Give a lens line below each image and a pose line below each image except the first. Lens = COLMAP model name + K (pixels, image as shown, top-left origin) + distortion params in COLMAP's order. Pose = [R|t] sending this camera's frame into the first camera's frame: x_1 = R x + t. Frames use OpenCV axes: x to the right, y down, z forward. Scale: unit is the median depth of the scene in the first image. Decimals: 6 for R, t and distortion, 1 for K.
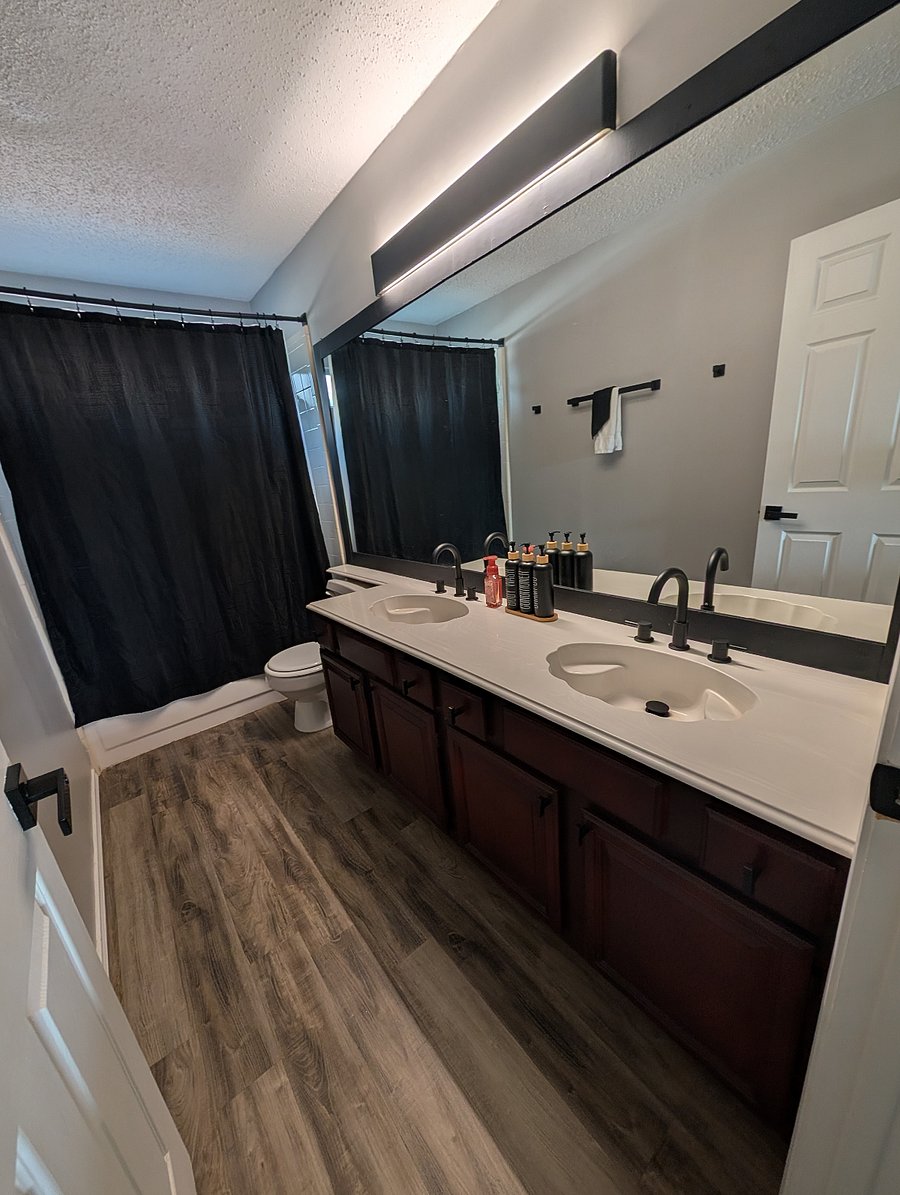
lens RADIAL K [[441.2, 0, 448.2], [0, 441.2, 608.5], [0, 0, 1]] dist [-0.001454, -0.000600]
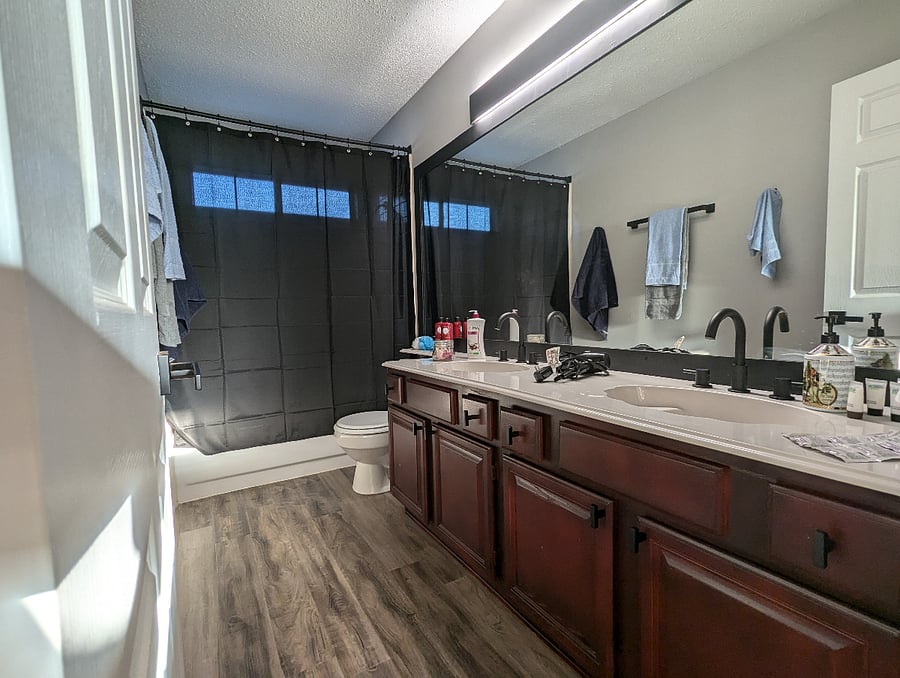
lens RADIAL K [[419.7, 0, 453.0], [0, 419.7, 345.4], [0, 0, 1]] dist [-0.000241, 0.000191]
pose [[0.988430, 0.075501, -0.131550, -0.007778], [-0.102427, 0.971934, -0.211787, 0.181166], [0.111868, 0.222811, 0.968422, -0.027908]]
